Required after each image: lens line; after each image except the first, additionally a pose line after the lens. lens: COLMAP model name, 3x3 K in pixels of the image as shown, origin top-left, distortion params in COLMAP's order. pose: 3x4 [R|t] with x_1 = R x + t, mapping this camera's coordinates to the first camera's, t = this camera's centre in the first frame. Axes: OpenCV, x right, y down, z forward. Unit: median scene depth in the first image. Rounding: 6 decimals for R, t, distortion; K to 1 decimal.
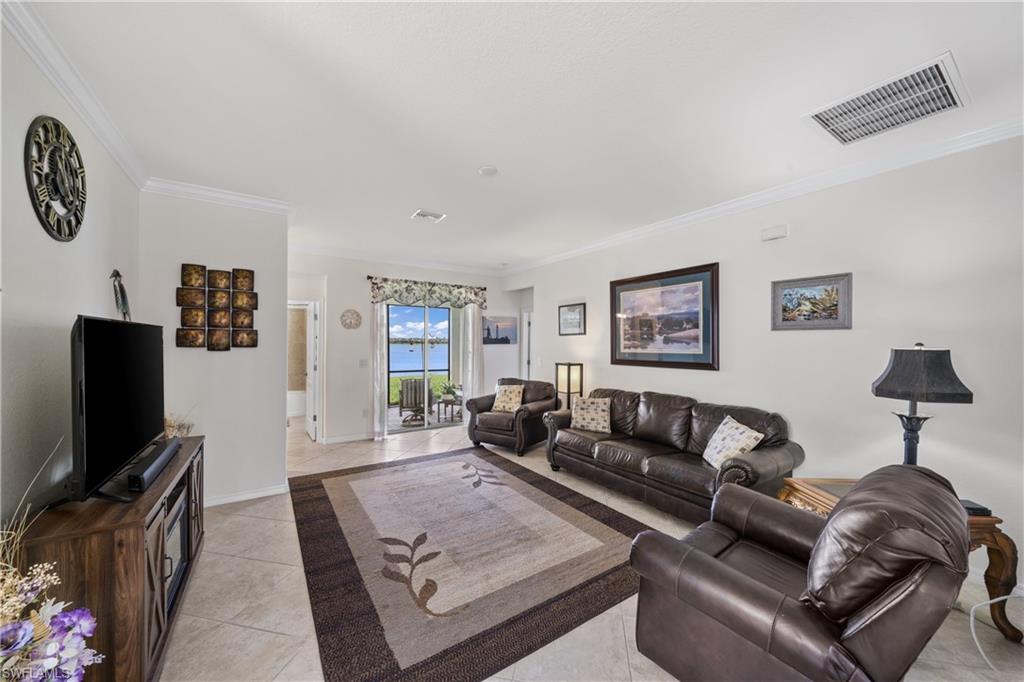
lens RADIAL K [[378.6, 0, 507.5], [0, 378.6, 341.2], [0, 0, 1]] dist [-0.000766, -0.000188]
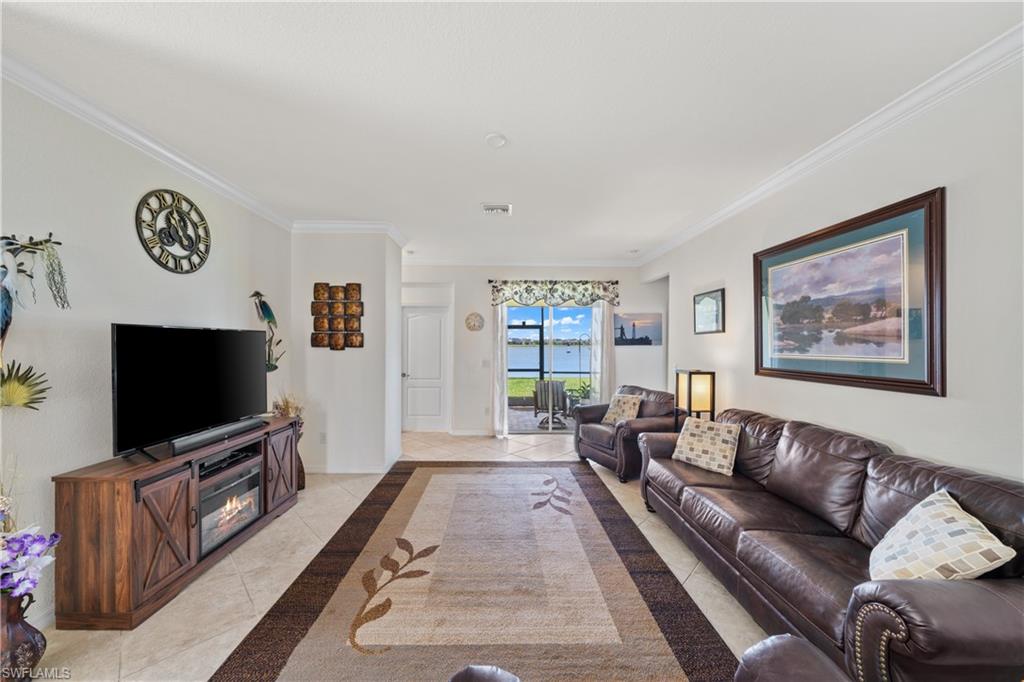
lens RADIAL K [[367.9, 0, 499.9], [0, 367.9, 342.7], [0, 0, 1]] dist [-0.000477, -0.000069]
pose [[0.838402, -0.002655, -0.545045, 0.301005], [0.002711, 0.999996, -0.000700, 0.002732], [0.545045, -0.000891, 0.838406, 0.233950]]
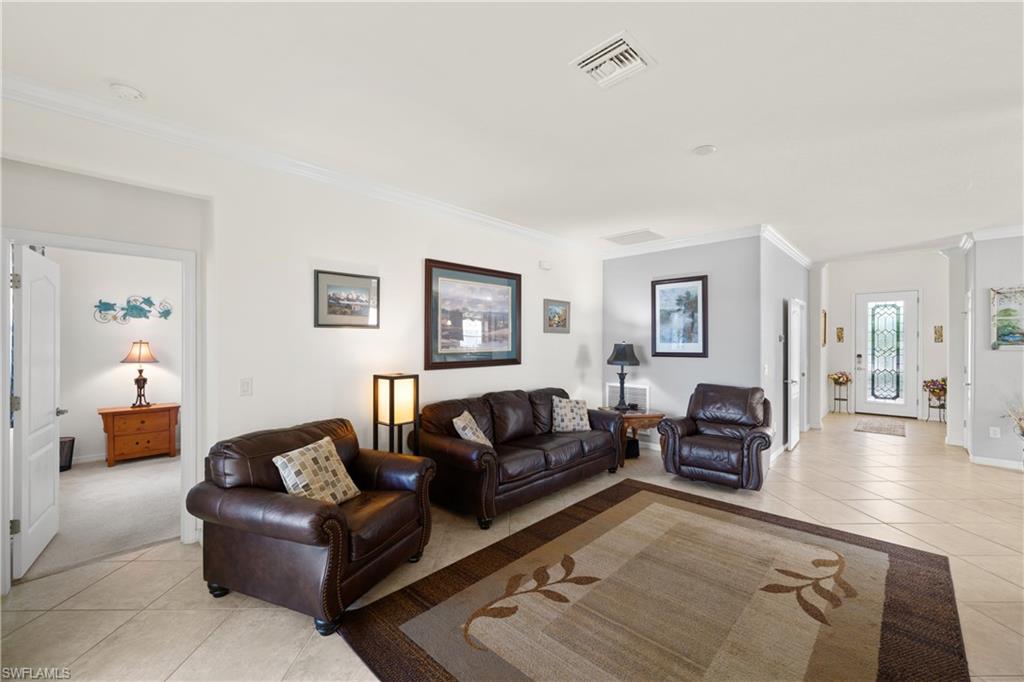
lens RADIAL K [[414.3, 0, 512.0], [0, 414.3, 341.0], [0, 0, 1]] dist [-0.001958, -0.000262]
pose [[-0.228772, -0.001159, 0.973479, -0.672886], [-0.005513, 0.999985, -0.000105, 0.003917], [-0.973464, -0.005391, -0.228775, 1.237273]]
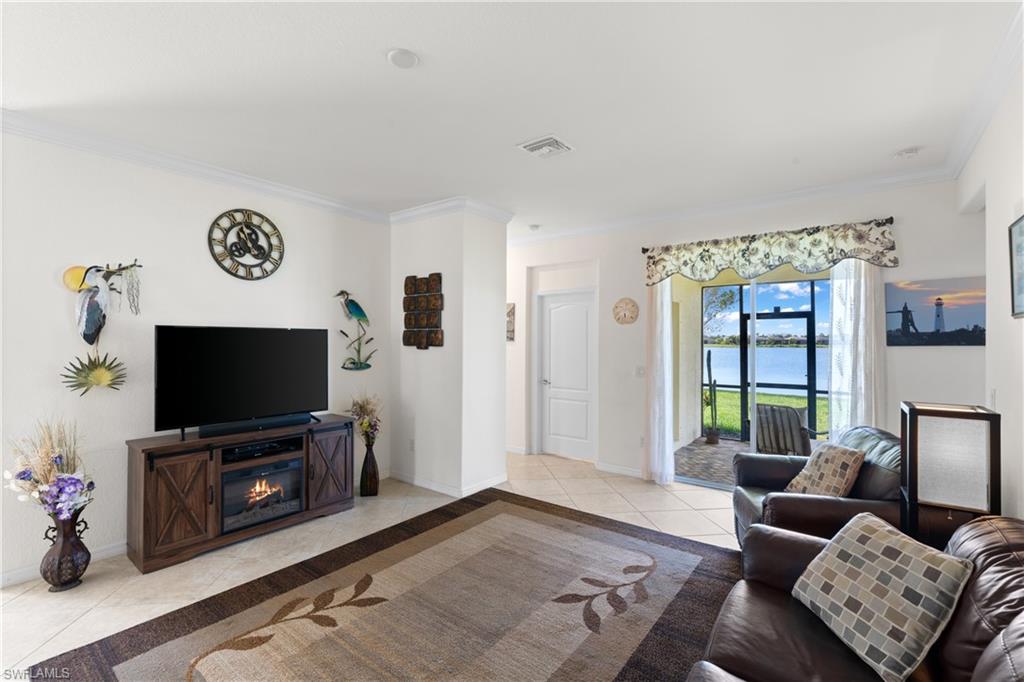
lens RADIAL K [[457.3, 0, 501.1], [0, 457.3, 337.3], [0, 0, 1]] dist [0.000900, 0.000035]
pose [[0.312619, -0.011855, -0.949805, 0.515110], [0.002079, 0.999928, -0.011796, 0.005694], [0.949876, 0.001713, 0.312621, 0.683789]]
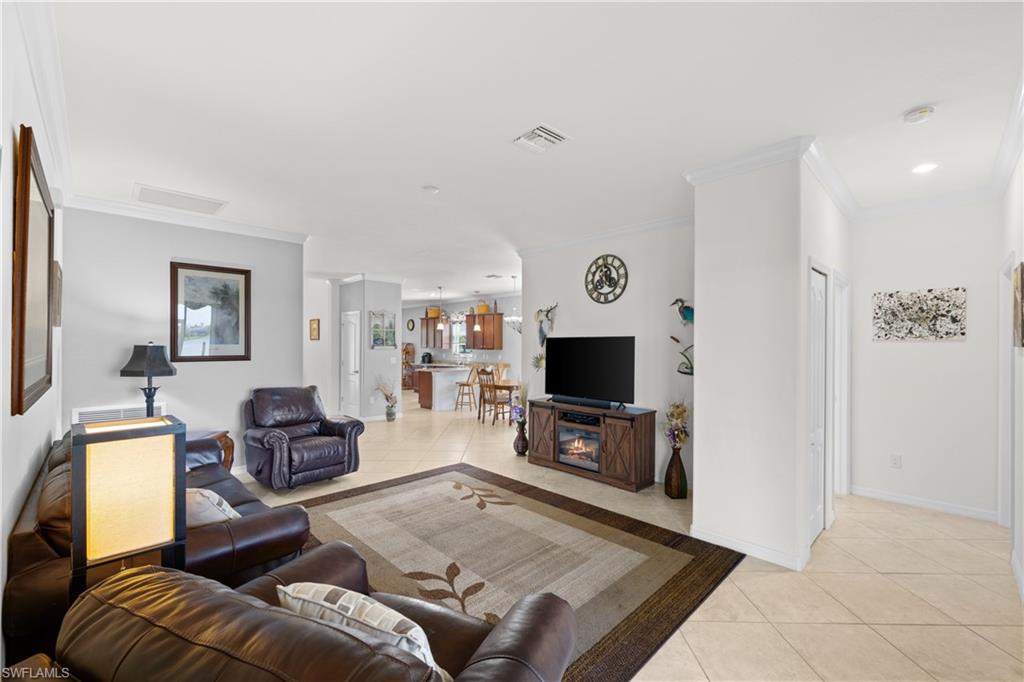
lens RADIAL K [[417.7, 0, 502.8], [0, 417.7, 342.3], [0, 0, 1]] dist [-0.000935, -0.000049]
pose [[-0.982954, -0.011864, -0.183468, -0.029906], [-0.009747, 0.999875, -0.012436, 0.008446], [0.183592, -0.010436, -0.982947, 1.665475]]
